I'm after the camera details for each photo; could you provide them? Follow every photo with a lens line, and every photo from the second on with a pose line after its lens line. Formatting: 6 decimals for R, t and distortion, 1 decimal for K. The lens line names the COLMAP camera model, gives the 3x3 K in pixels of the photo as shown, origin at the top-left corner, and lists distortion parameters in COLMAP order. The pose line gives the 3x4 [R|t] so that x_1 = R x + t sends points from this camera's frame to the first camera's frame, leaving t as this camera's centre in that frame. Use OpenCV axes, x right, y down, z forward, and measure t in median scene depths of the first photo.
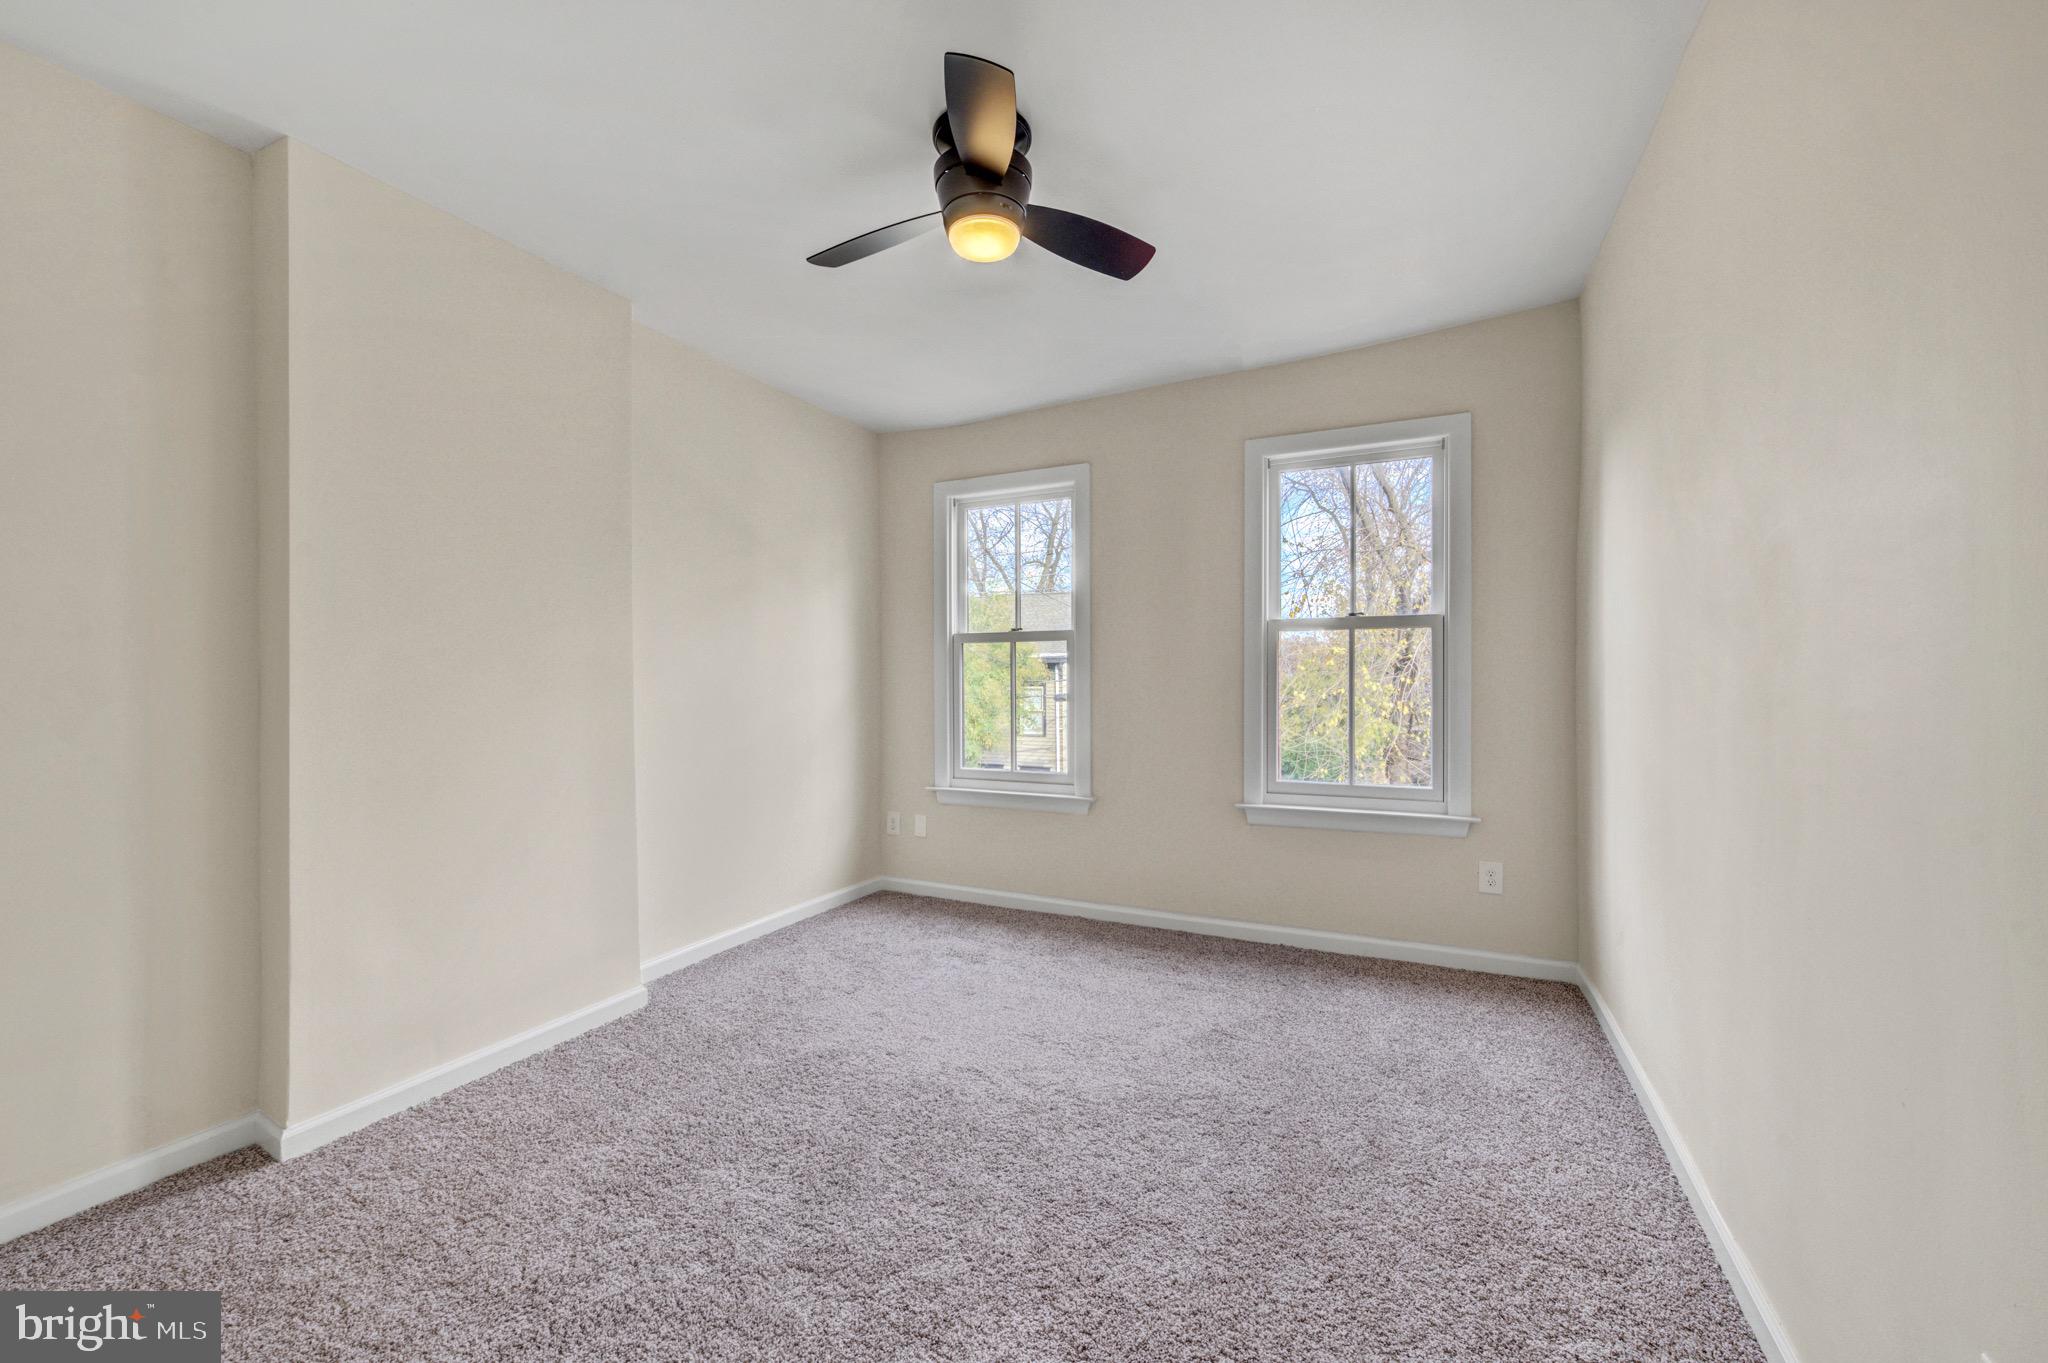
lens RADIAL K [[821.1, 0, 1024.0], [0, 821.1, 681.5], [0, 0, 1]] dist [-0.009474, -0.000228]
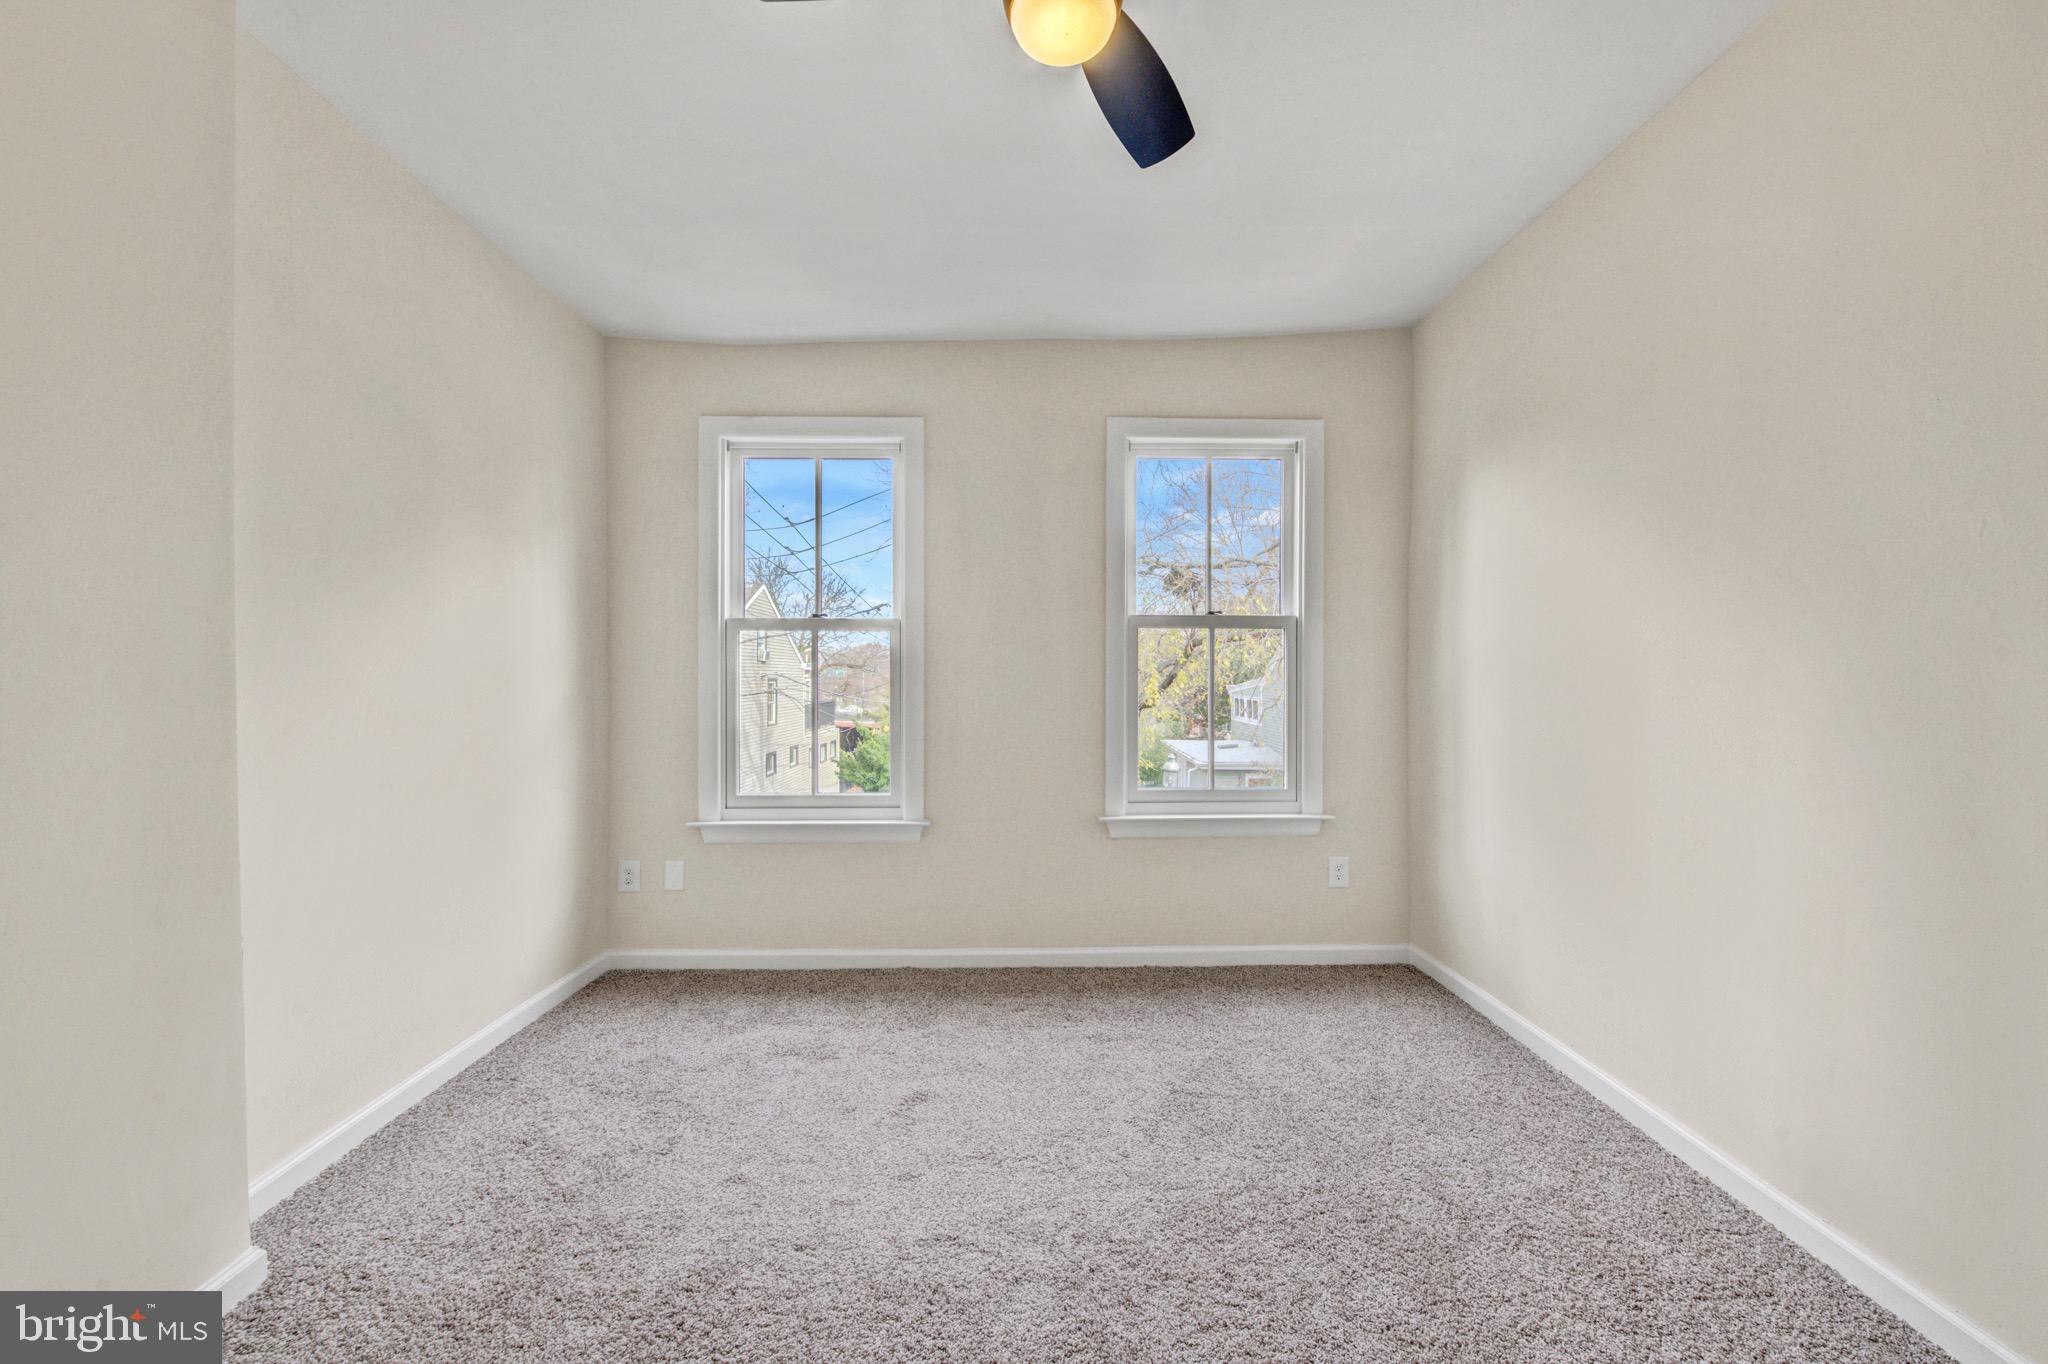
lens RADIAL K [[803.2, 0, 1024.0], [0, 803.2, 682.0], [0, 0, 1]] dist [-0.001941, -0.000640]
pose [[0.883736, 0.000515, 0.467985, -0.239327], [-0.001651, 0.999997, 0.002018, -0.001878], [-0.467982, -0.002556, 0.883734, 0.269923]]
